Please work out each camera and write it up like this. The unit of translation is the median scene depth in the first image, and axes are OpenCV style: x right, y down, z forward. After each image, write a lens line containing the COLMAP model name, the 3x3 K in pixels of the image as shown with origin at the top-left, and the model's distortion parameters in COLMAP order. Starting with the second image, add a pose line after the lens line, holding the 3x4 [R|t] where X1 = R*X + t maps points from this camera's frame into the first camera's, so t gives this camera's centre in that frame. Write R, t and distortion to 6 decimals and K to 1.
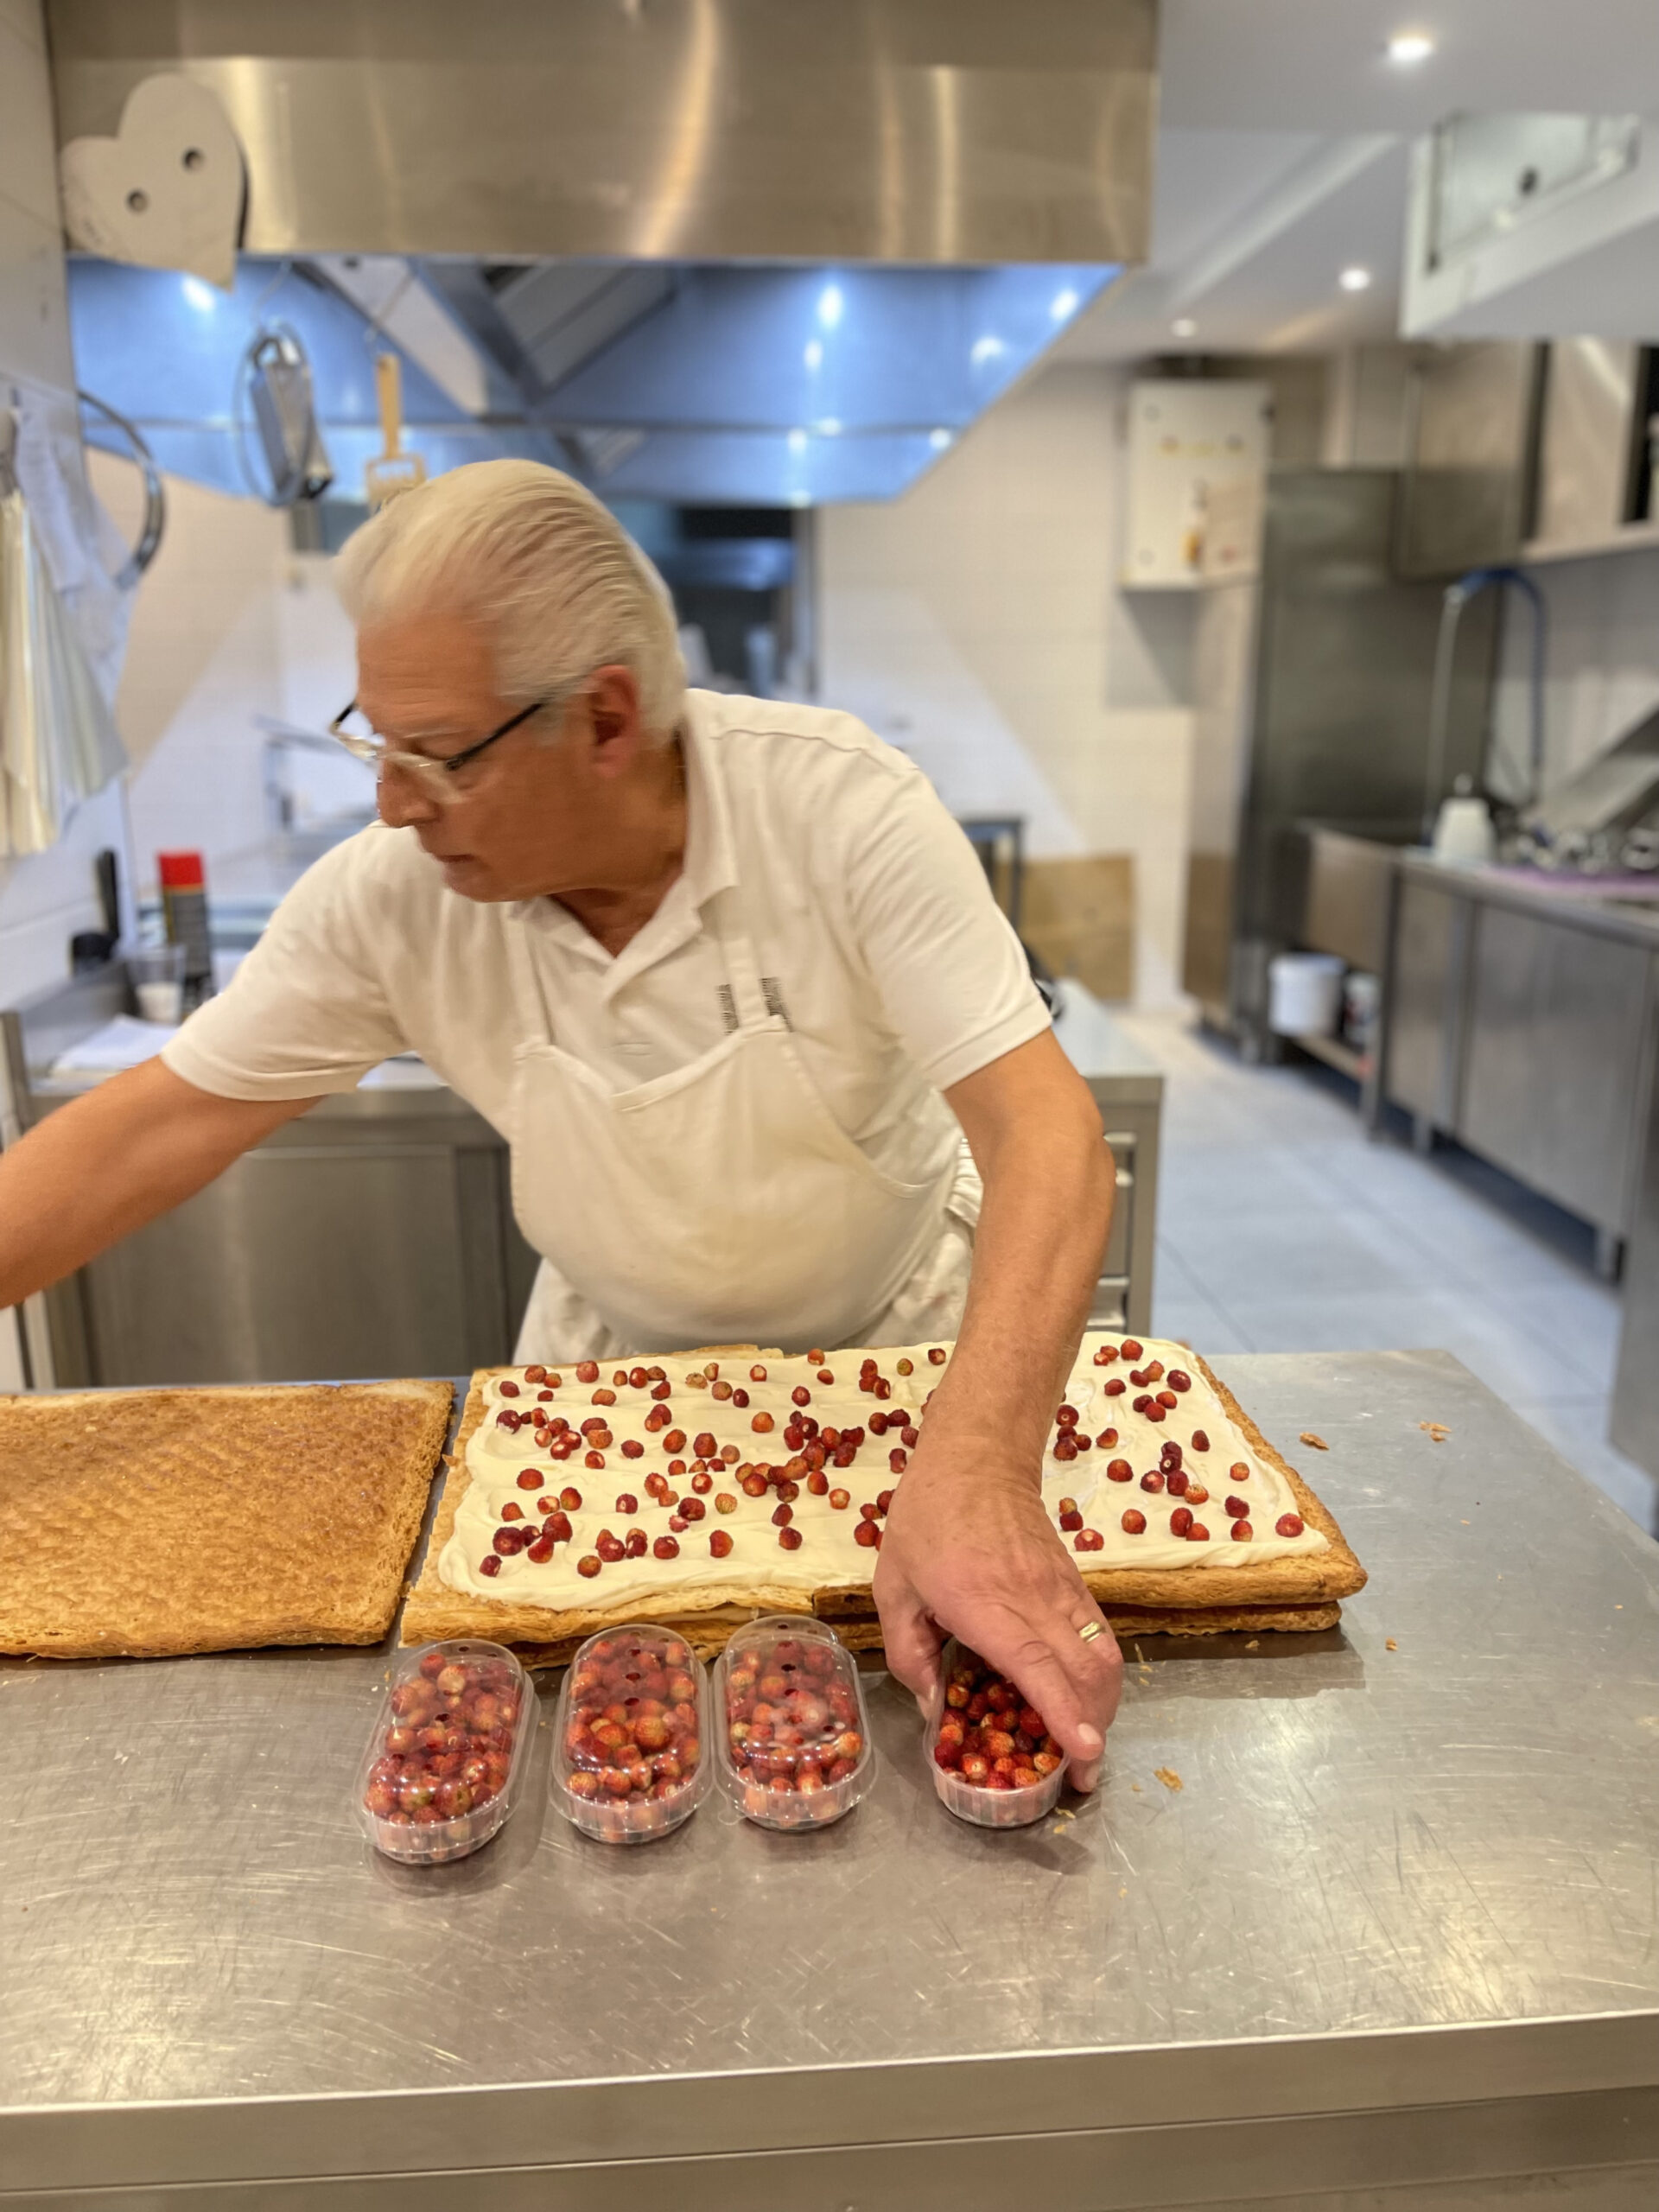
lens RADIAL K [[1668.7, 0, 822.7], [0, 1668.7, 1095.7], [0, 0, 1]] dist [0.012200, -0.033352]
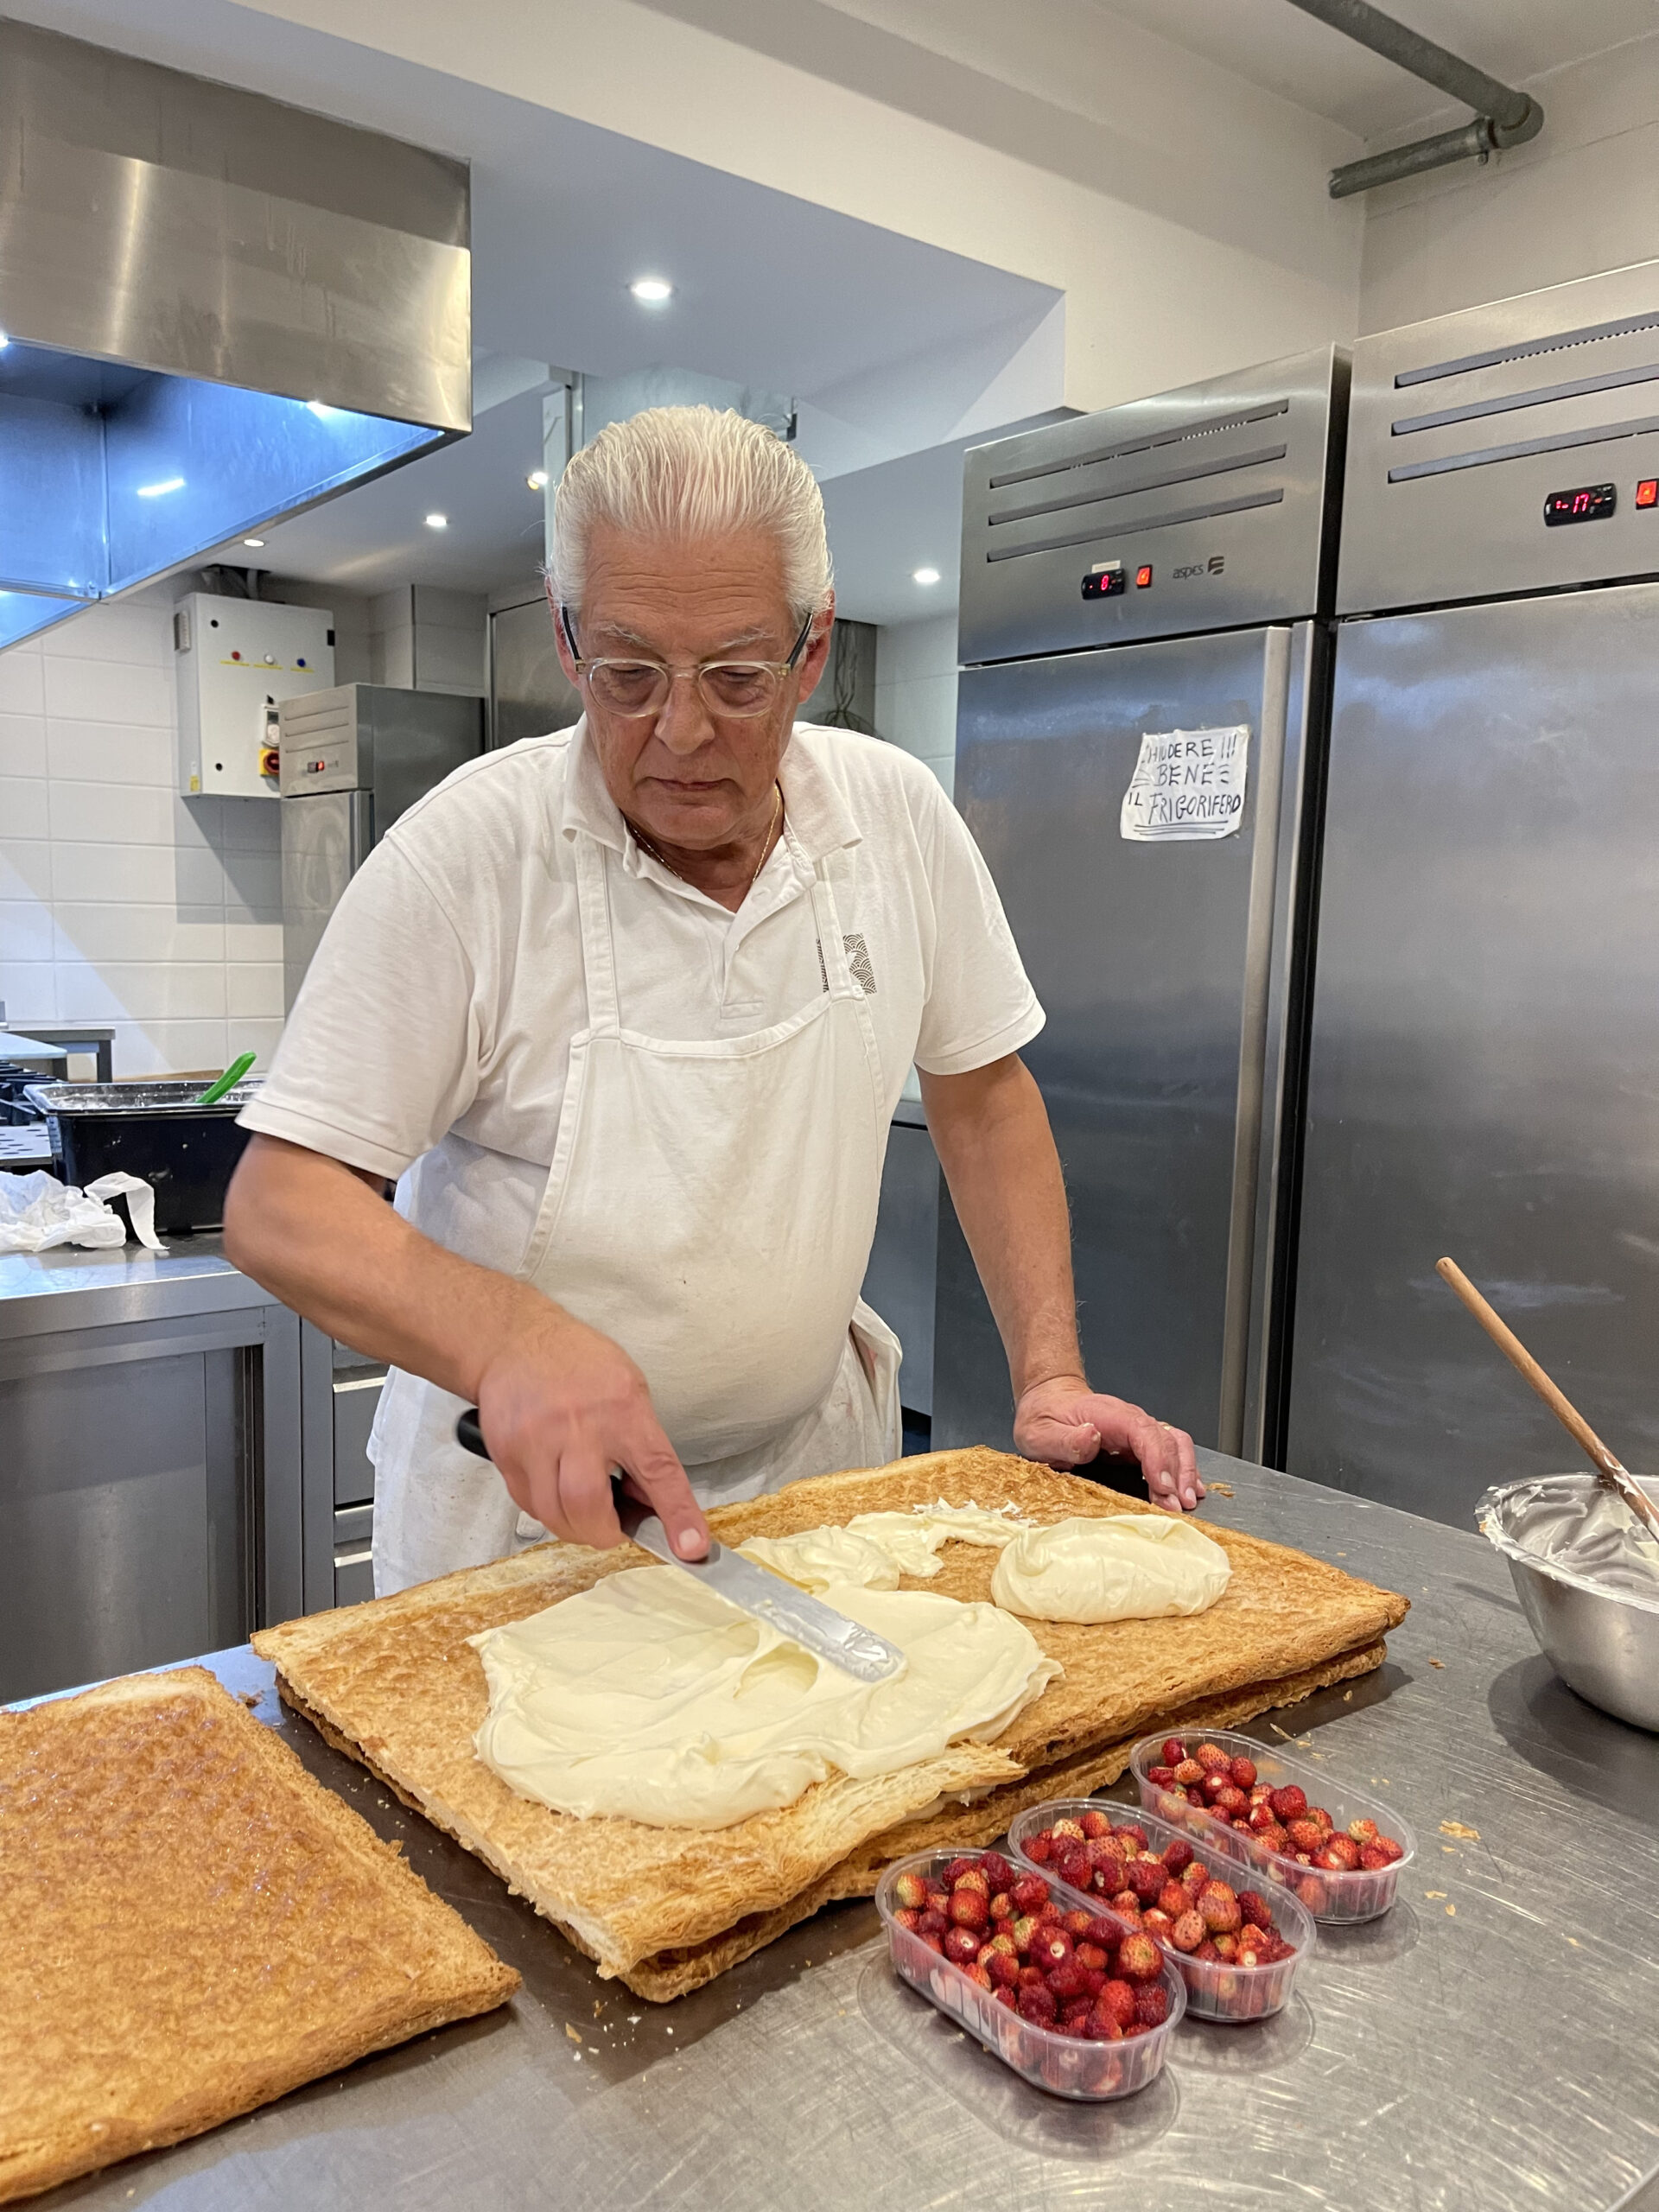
lens RADIAL K [[1698.8, 0, 838.6], [0, 1698.8, 1118.3], [0, 0, 1]] dist [-0.070836, 0.005567]
pose [[0.815596, -0.029175, 0.577885, -0.178938], [0.110041, 0.988322, -0.105409, 0.033215], [-0.568061, 0.149562, 0.809282, 0.146080]]
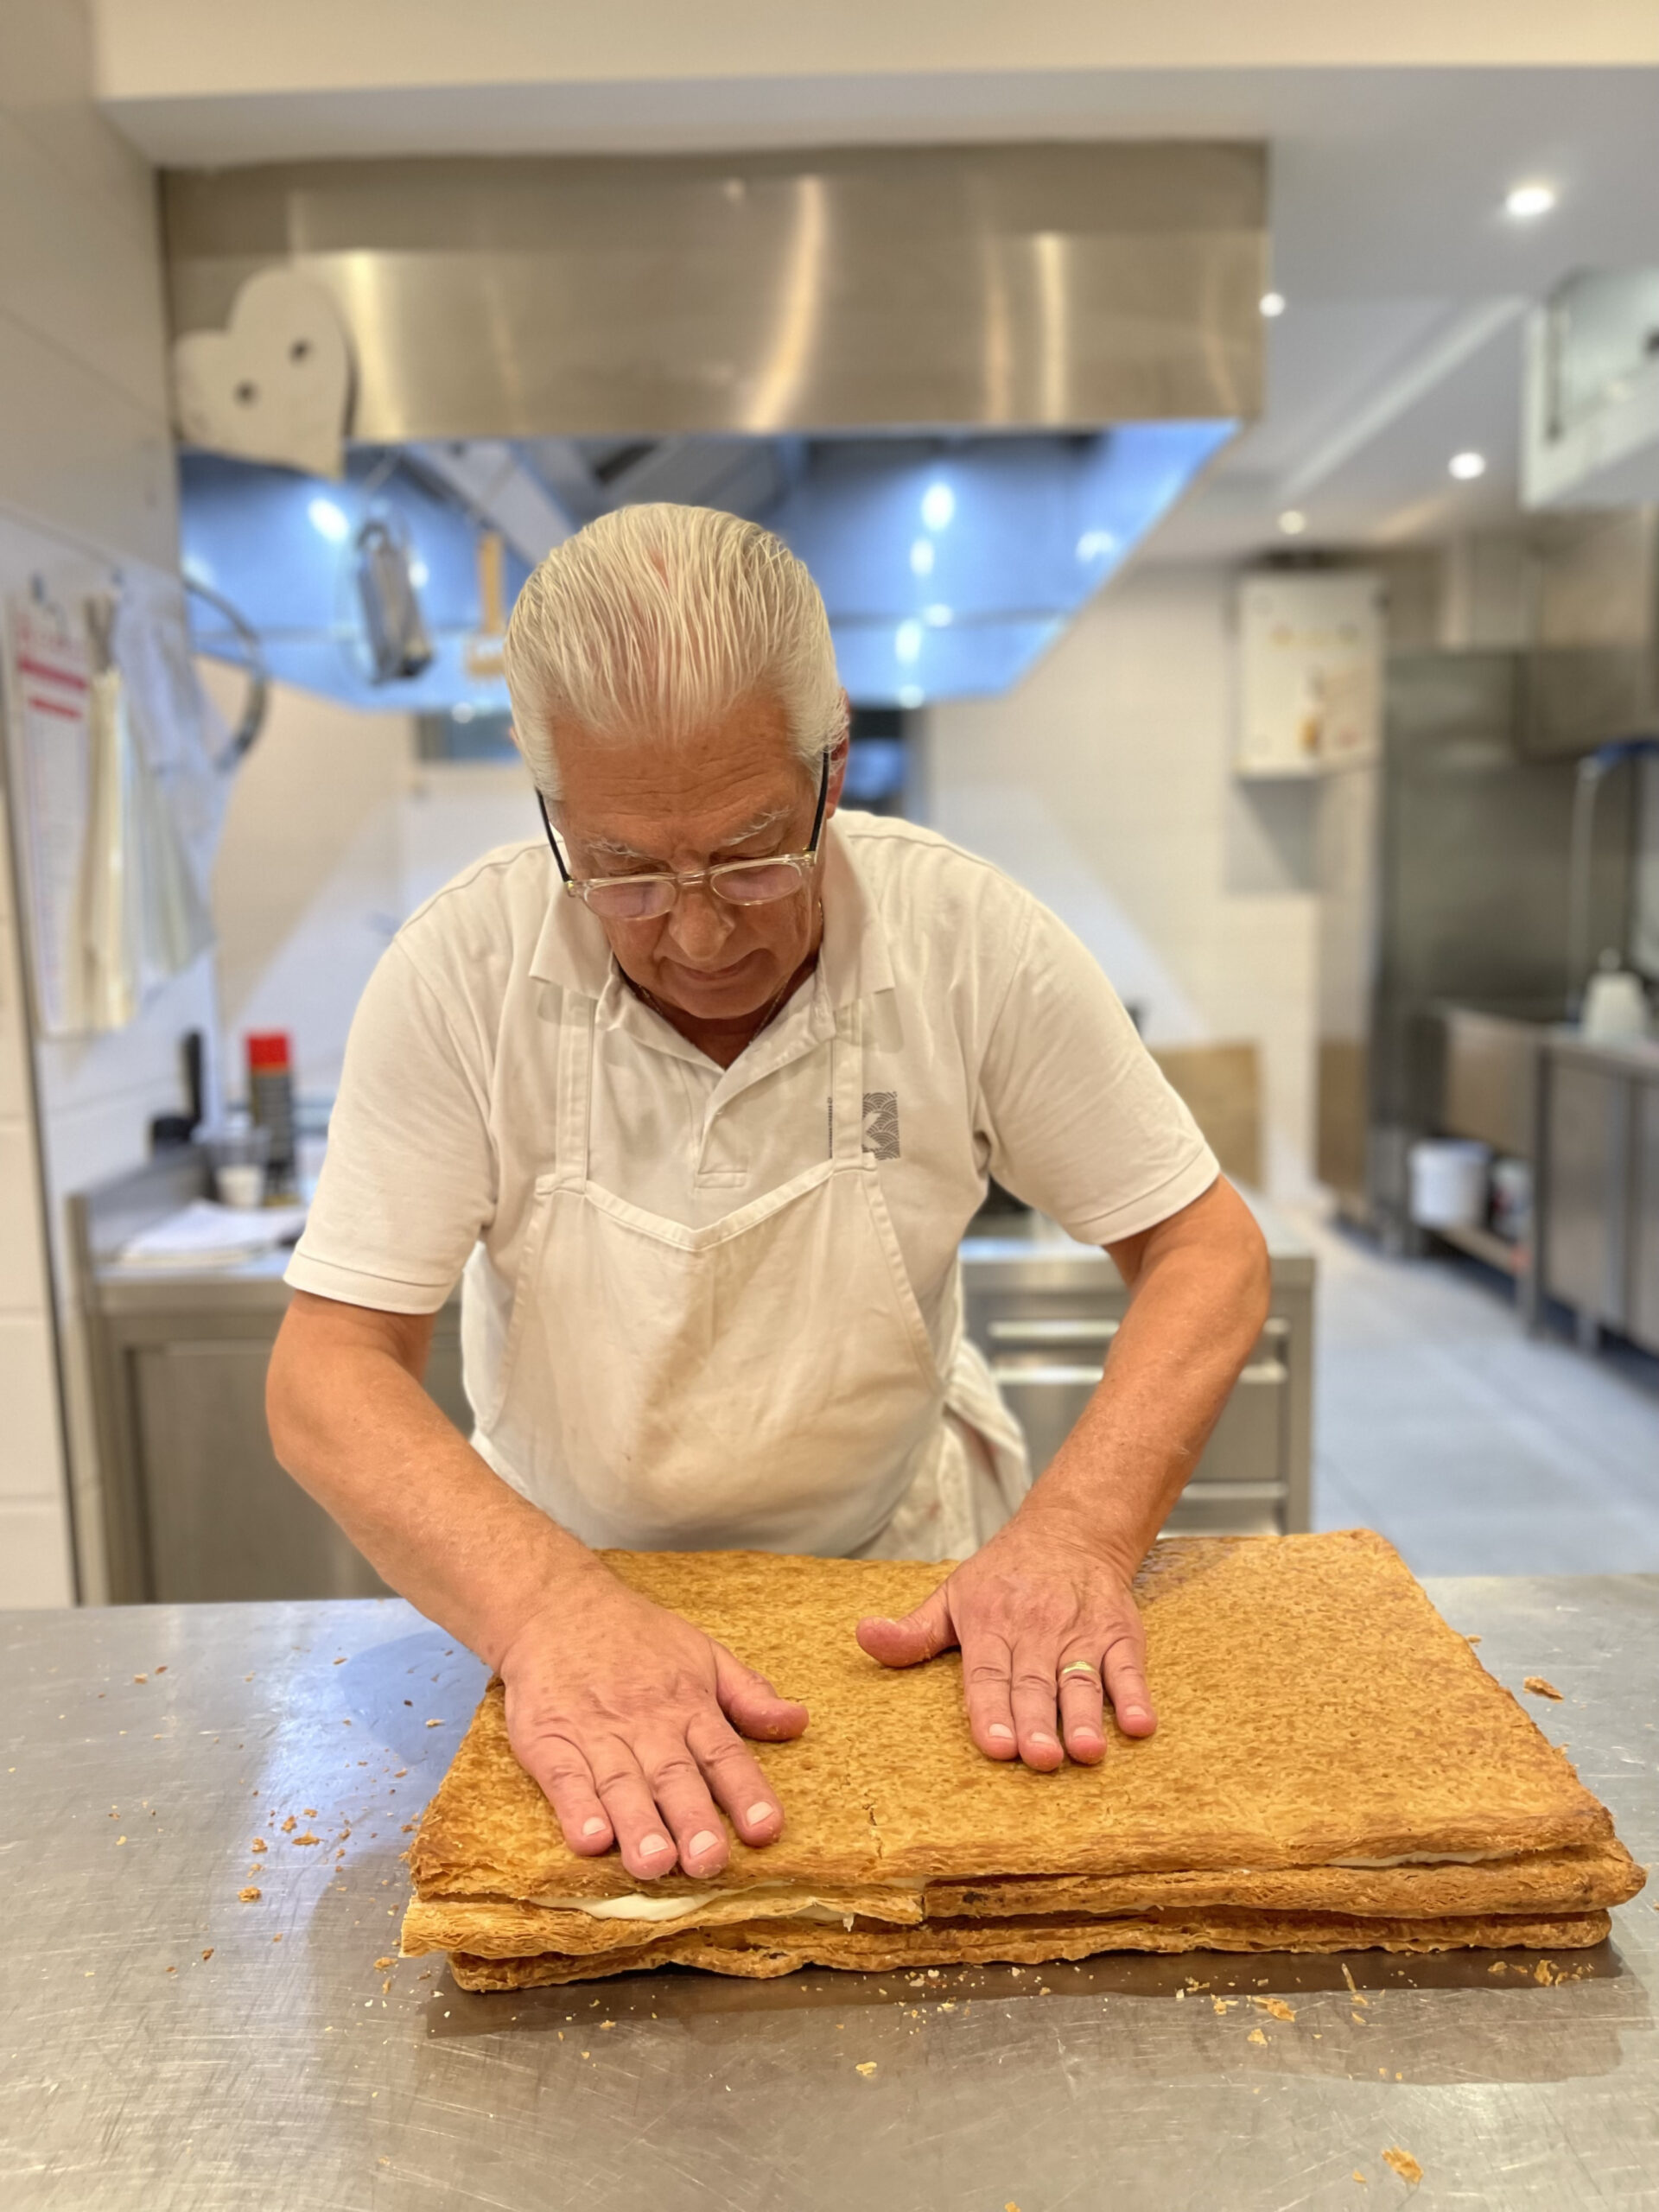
lens RADIAL K [[1668.7, 0, 829.8], [0, 1668.7, 1106.3], [0, 0, 1]] dist [0.012200, -0.033352]
pose [[0.997818, -0.010191, -0.065226, 0.002305], [0.002548, 0.993222, -0.116204, 0.009462], [0.065968, 0.115784, 0.991081, 0.067497]]
